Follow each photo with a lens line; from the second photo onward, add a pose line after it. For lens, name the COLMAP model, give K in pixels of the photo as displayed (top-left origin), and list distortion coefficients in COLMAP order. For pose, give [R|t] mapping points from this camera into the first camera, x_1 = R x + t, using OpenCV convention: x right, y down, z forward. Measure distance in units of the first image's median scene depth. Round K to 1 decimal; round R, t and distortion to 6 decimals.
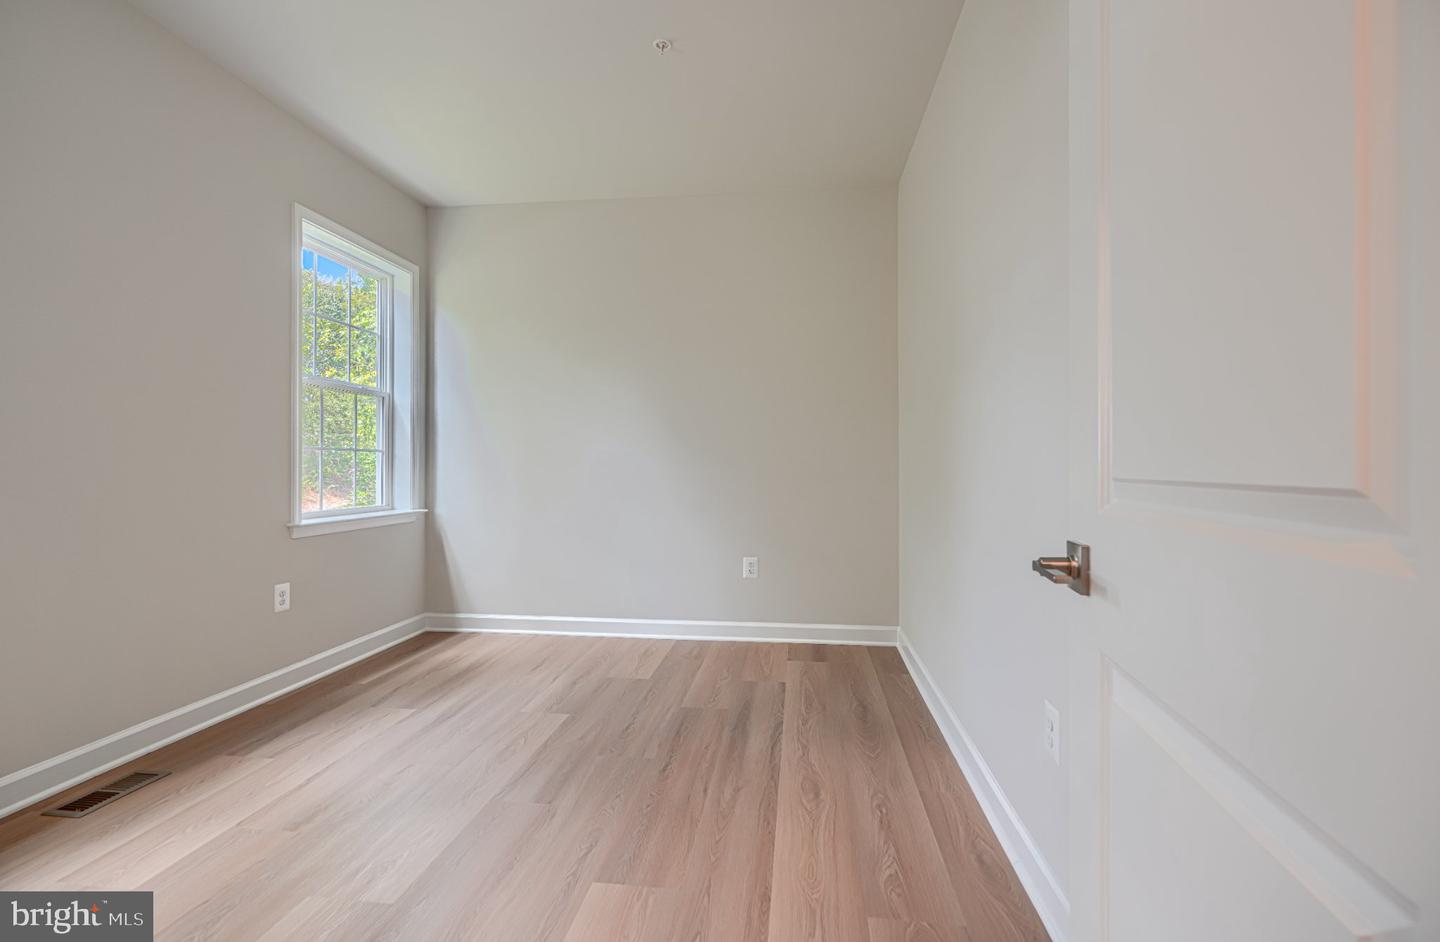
lens RADIAL K [[680.2, 0, 728.7], [0, 680.2, 462.6], [0, 0, 1]] dist [0.001796, 0.000567]
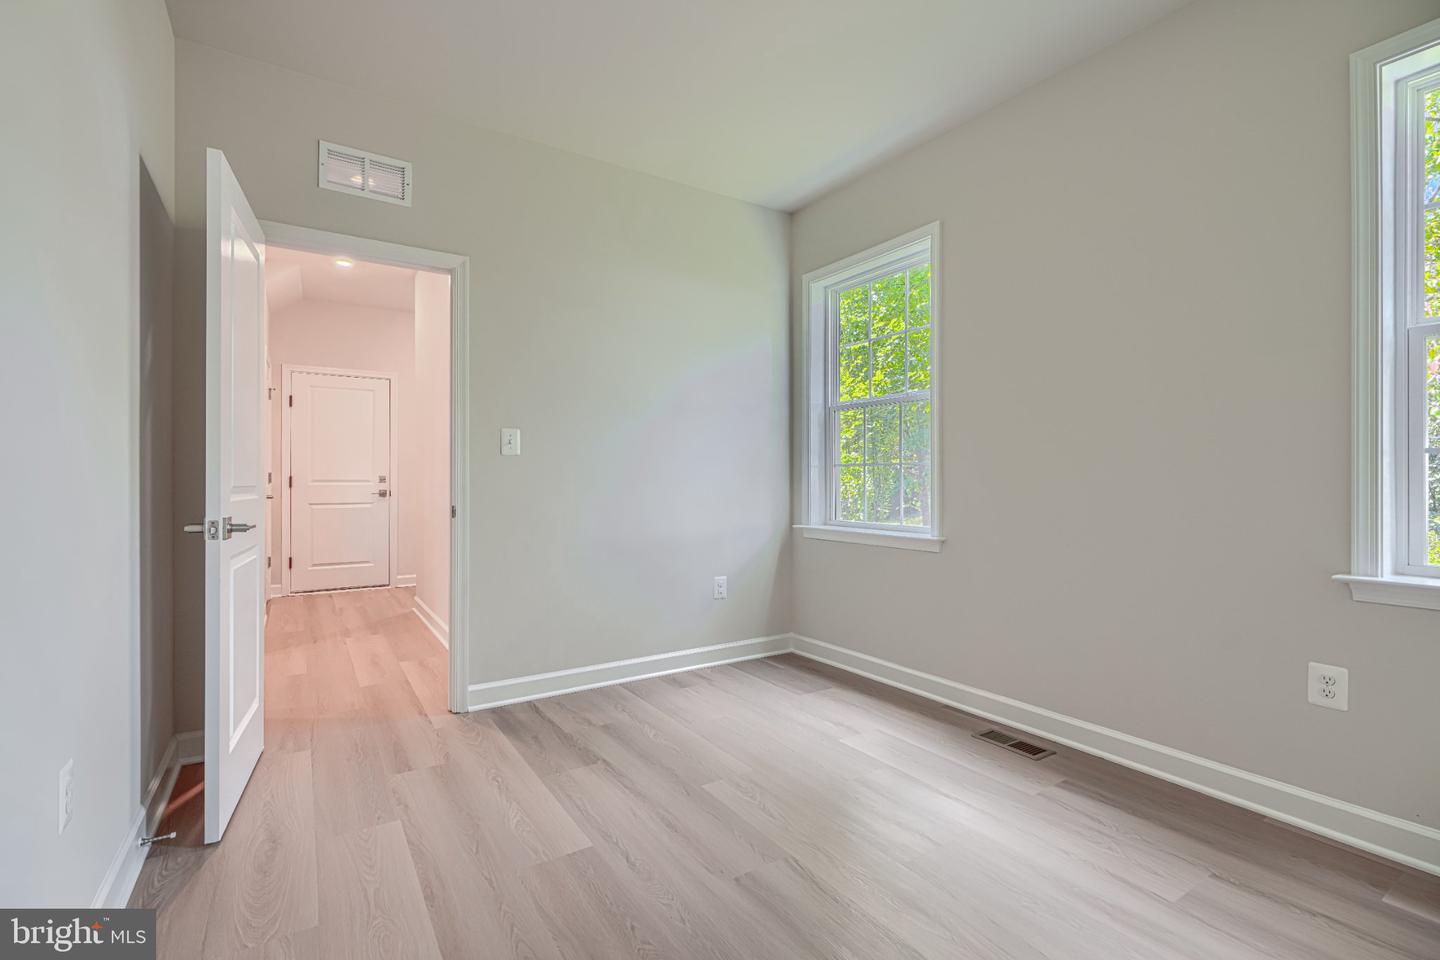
lens RADIAL K [[651.1, 0, 720.0], [0, 651.1, 480.0], [0, 0, 1]] dist [0.006350, 0.000060]
pose [[-0.778241, 0.001203, -0.627965, 0.193635], [0.005202, 0.999976, -0.004530, 0.002382], [0.627945, -0.006792, -0.778228, 1.185553]]
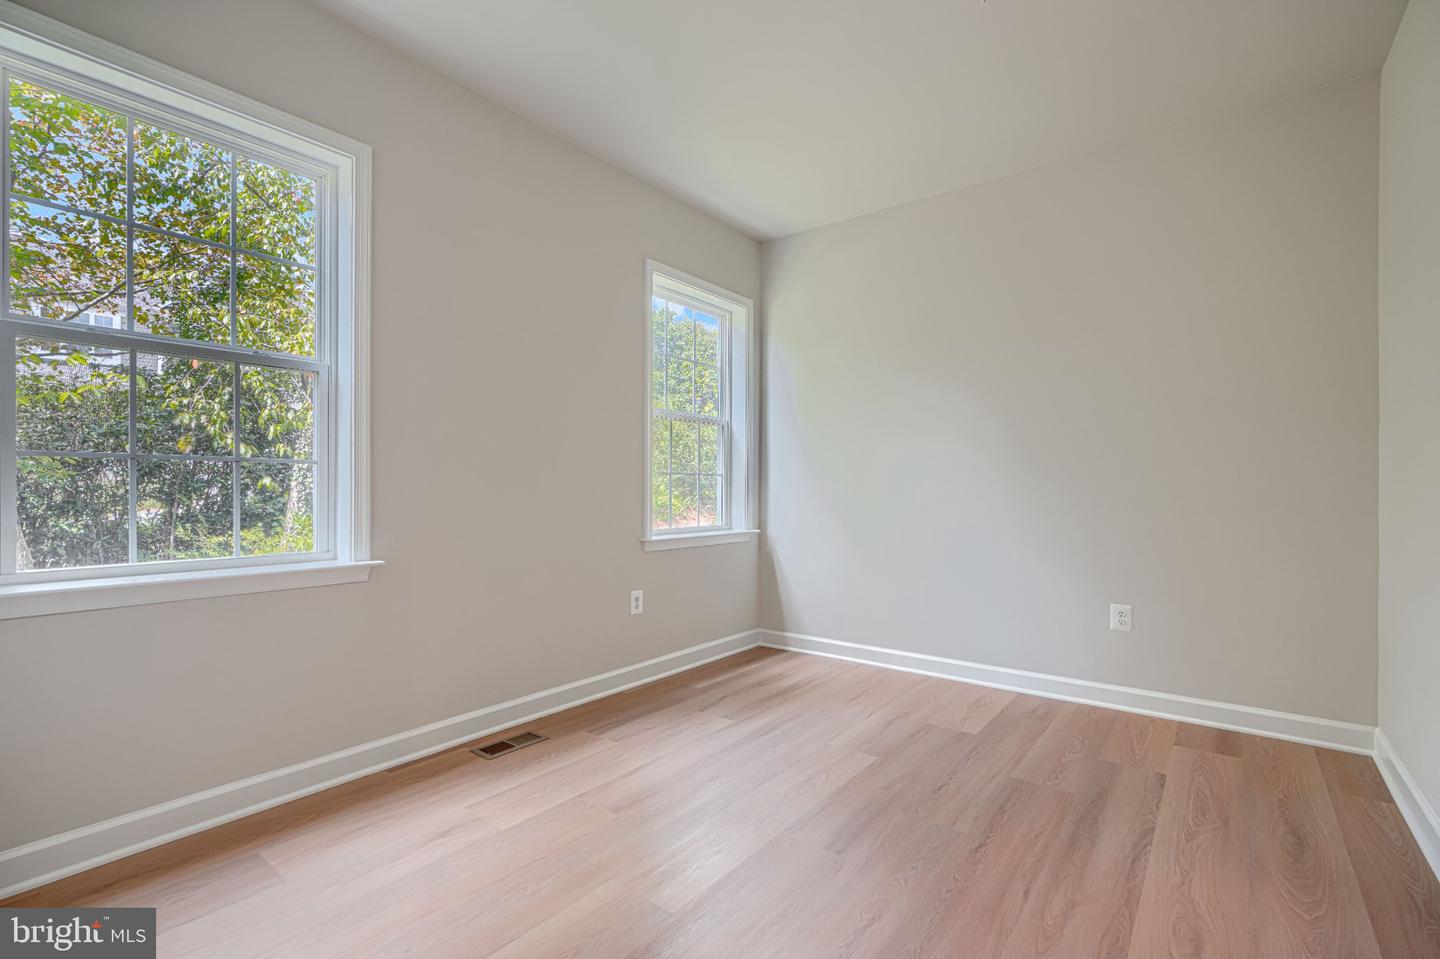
lens RADIAL K [[676.6, 0, 695.9], [0, 676.6, 493.1], [0, 0, 1]] dist [-0.000559, 0.000875]
pose [[0.844775, 0.005228, -0.535096, 0.045816], [0.000984, 0.999935, 0.011322, -0.000592], [0.535120, -0.010091, 0.844716, 0.089229]]
